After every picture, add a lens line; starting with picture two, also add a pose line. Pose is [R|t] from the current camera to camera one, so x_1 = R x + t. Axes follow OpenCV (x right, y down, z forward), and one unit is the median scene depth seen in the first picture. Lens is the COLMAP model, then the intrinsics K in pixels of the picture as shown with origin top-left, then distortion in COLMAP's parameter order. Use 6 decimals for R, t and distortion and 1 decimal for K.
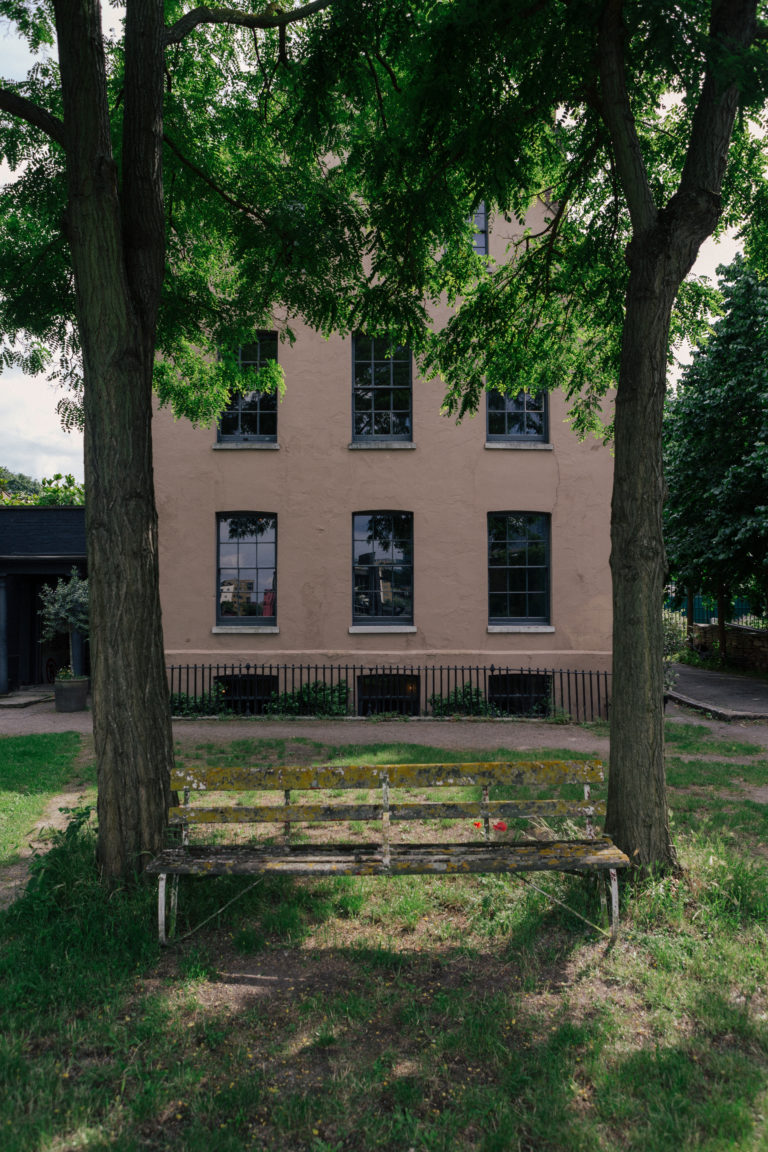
lens RADIAL K [[838.0, 0, 383.7], [0, 838.0, 524.9], [0, 0, 1]] dist [-0.001440, -0.000049]
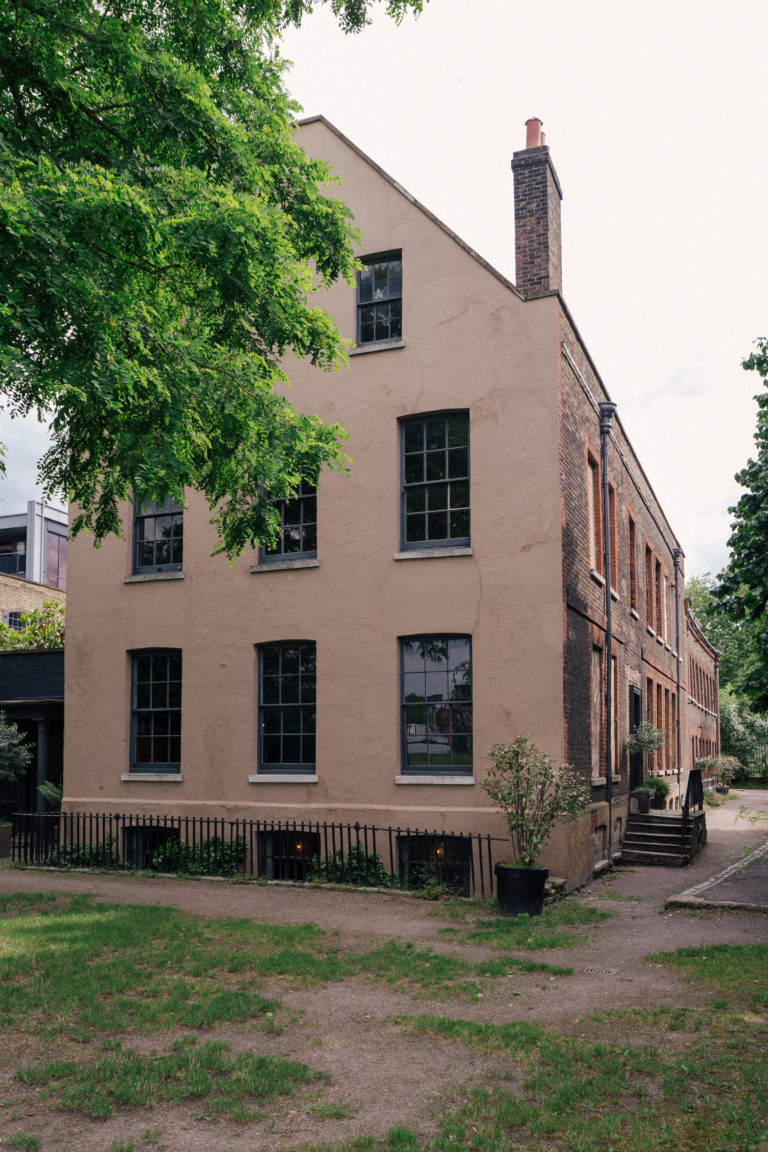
lens RADIAL K [[1125.3, 0, 384.0], [0, 1125.3, 576.0], [0, 0, 1]] dist [0.010330, 0.003996]
pose [[0.898104, -0.067259, -0.434609, 0.614989], [0.041664, 0.996804, -0.068164, 0.000021], [0.437804, 0.043111, 0.898036, -0.006743]]
